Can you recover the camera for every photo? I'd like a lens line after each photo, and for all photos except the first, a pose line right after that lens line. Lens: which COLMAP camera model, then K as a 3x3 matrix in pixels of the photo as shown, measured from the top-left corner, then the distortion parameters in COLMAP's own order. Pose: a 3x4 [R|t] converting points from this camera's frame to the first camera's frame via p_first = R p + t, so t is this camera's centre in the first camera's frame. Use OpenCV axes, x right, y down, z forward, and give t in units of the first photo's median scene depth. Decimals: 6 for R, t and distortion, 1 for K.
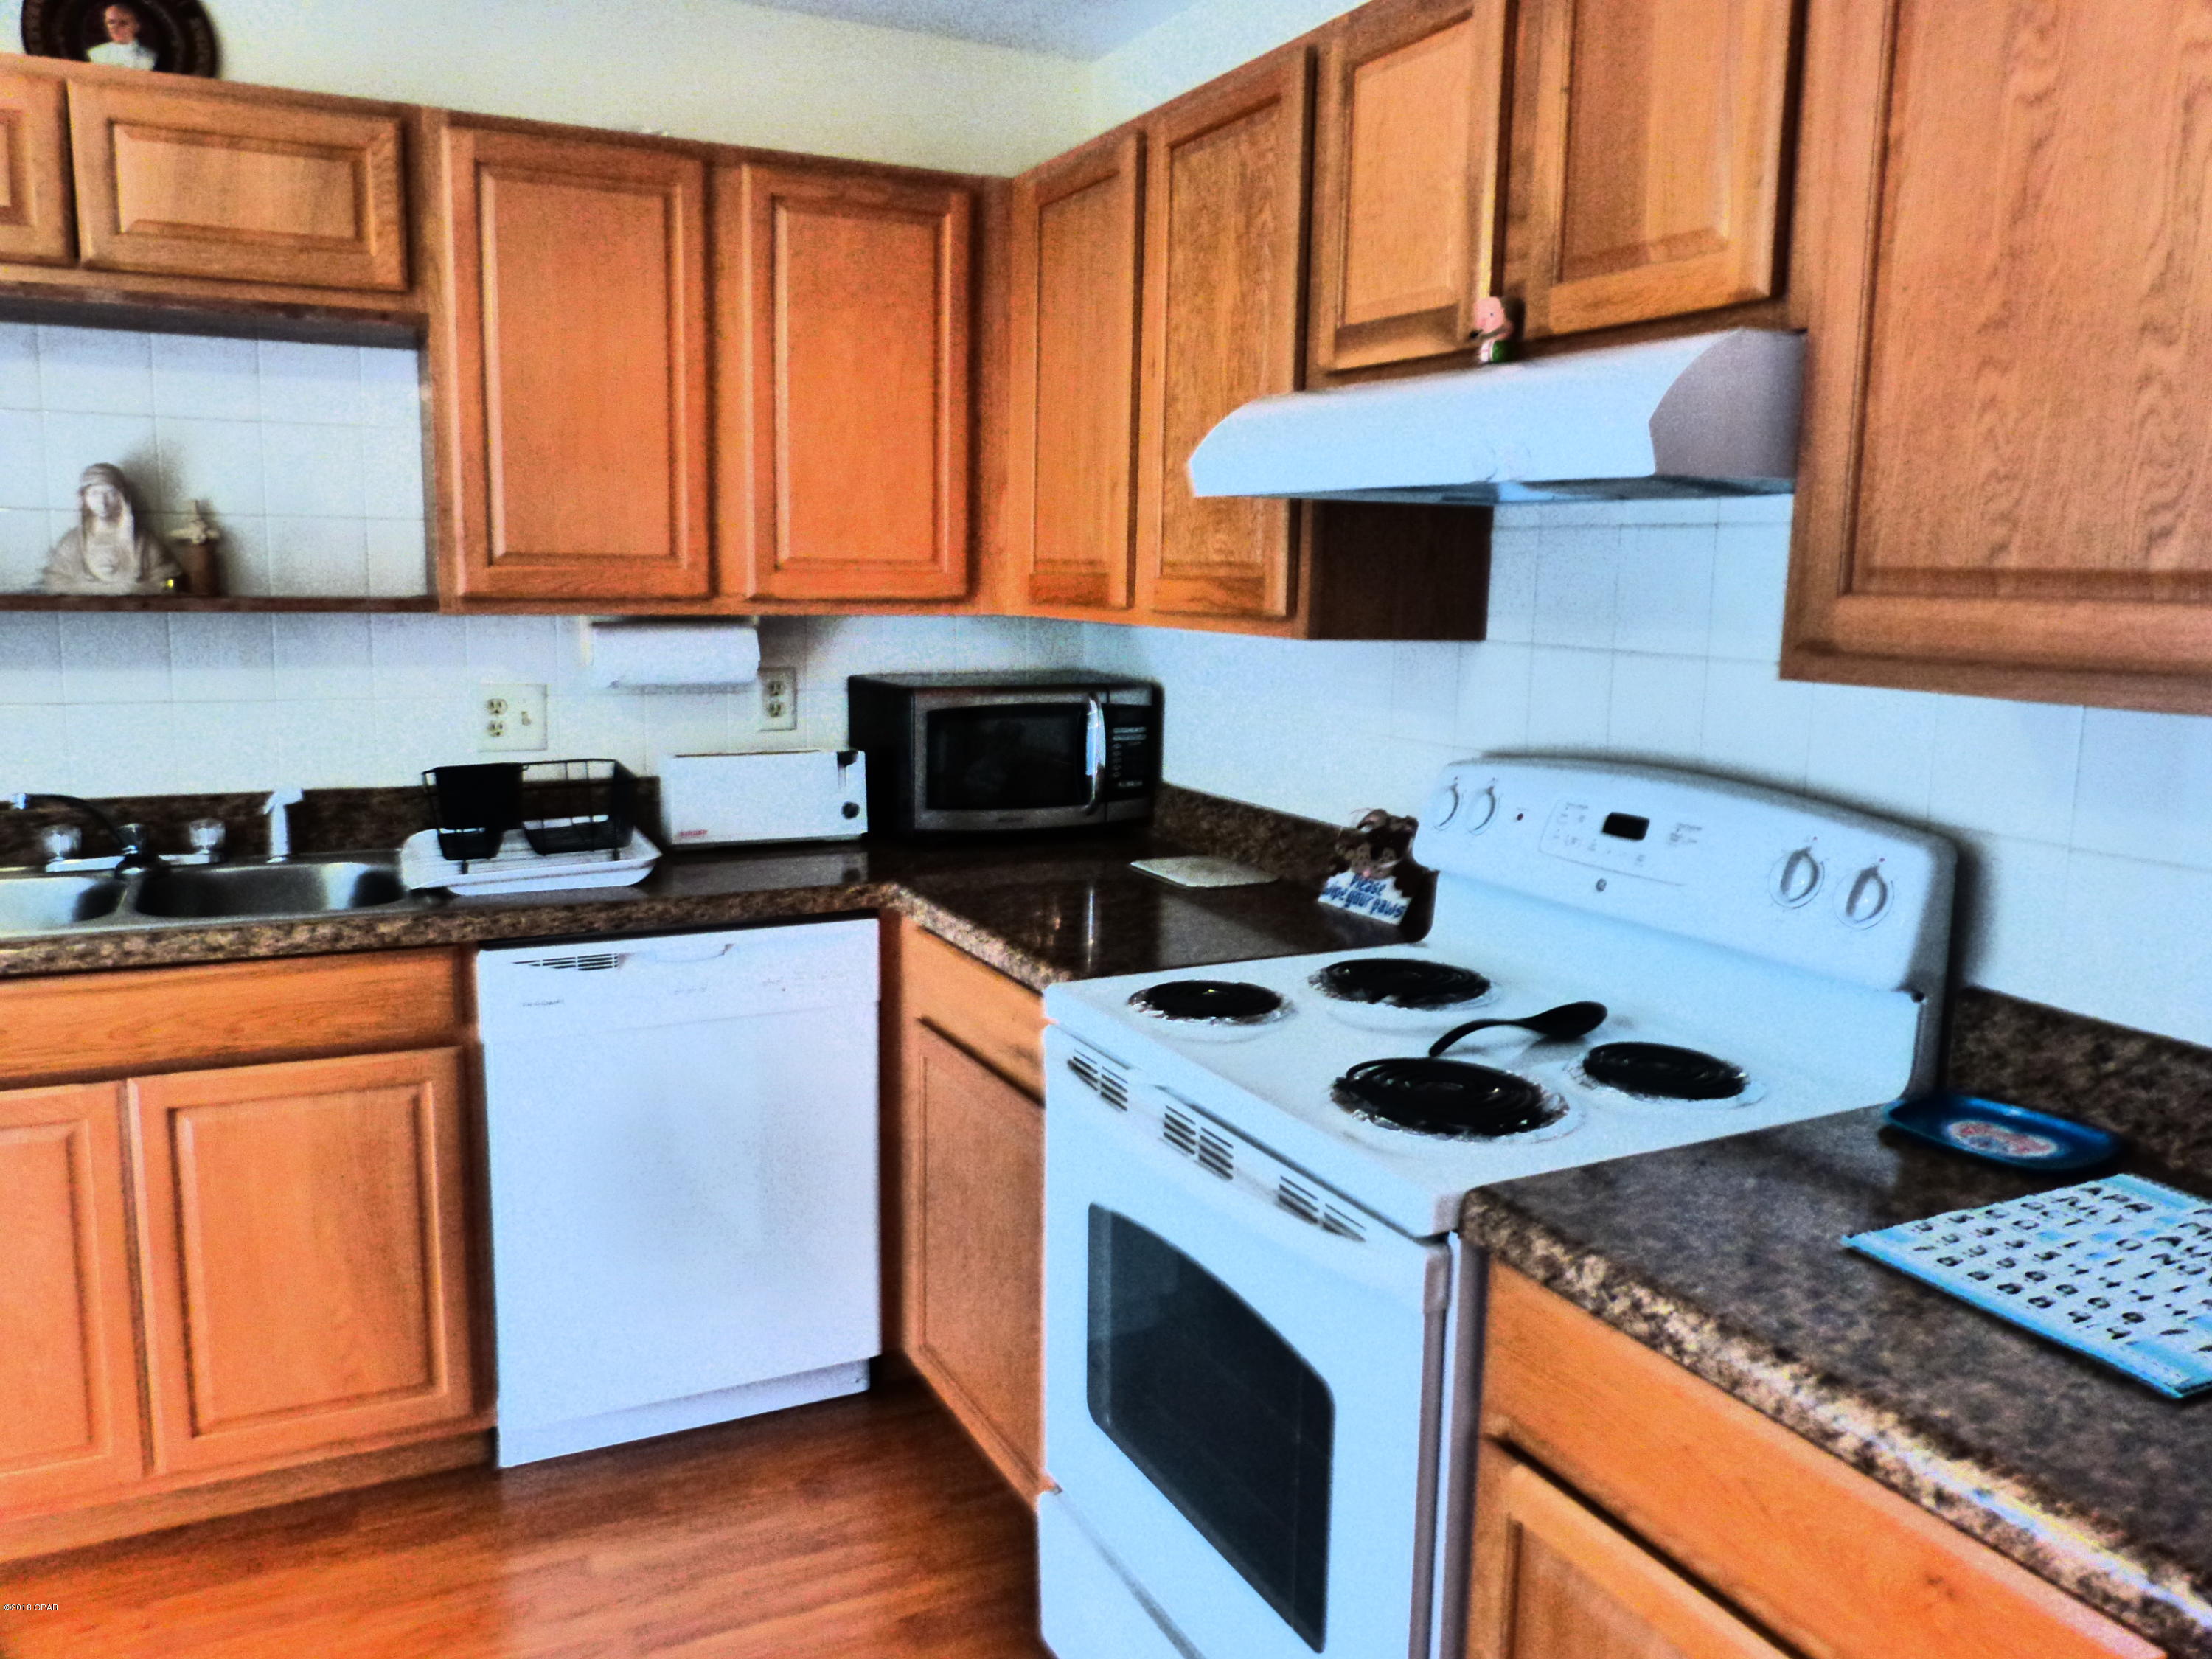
lens RADIAL K [[1652.2, 0, 1113.5], [0, 1652.2, 829.0], [0, 0, 1]] dist [-0.047378, 0.042568]
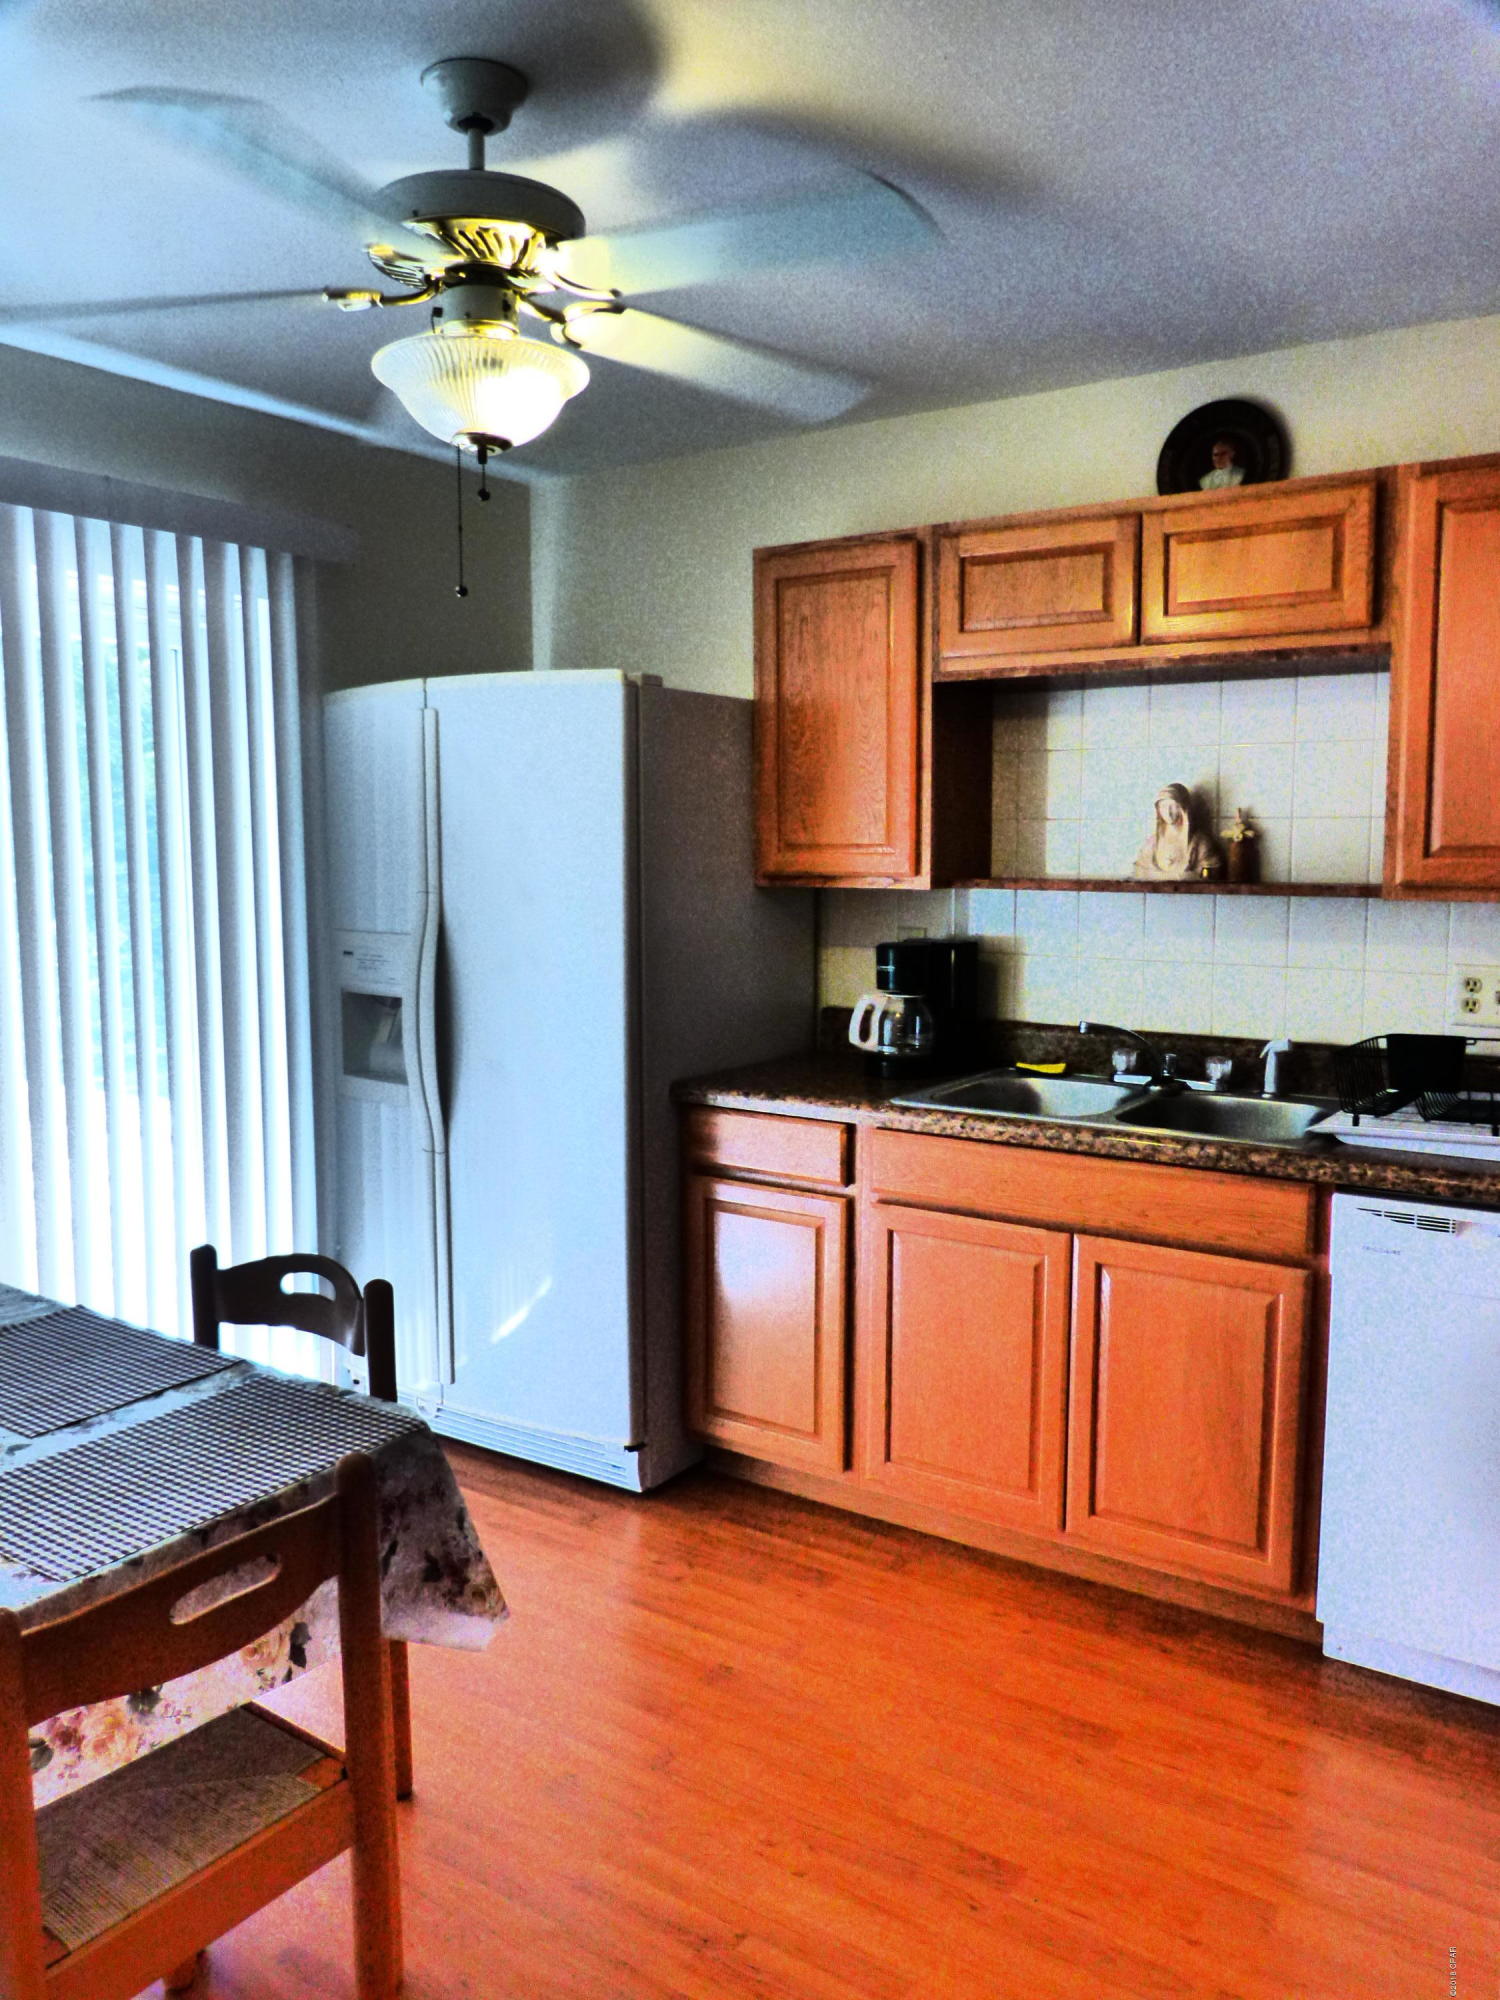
lens RADIAL K [[1493.8, 0, 755.8], [0, 1493.8, 1004.3], [0, 0, 1]] dist [-0.047378, 0.042568]
pose [[0.485913, 0.074904, -0.870791, 0.299248], [-0.124944, 0.992041, 0.015613, -0.020944], [0.865030, 0.101214, 0.491405, 0.123668]]
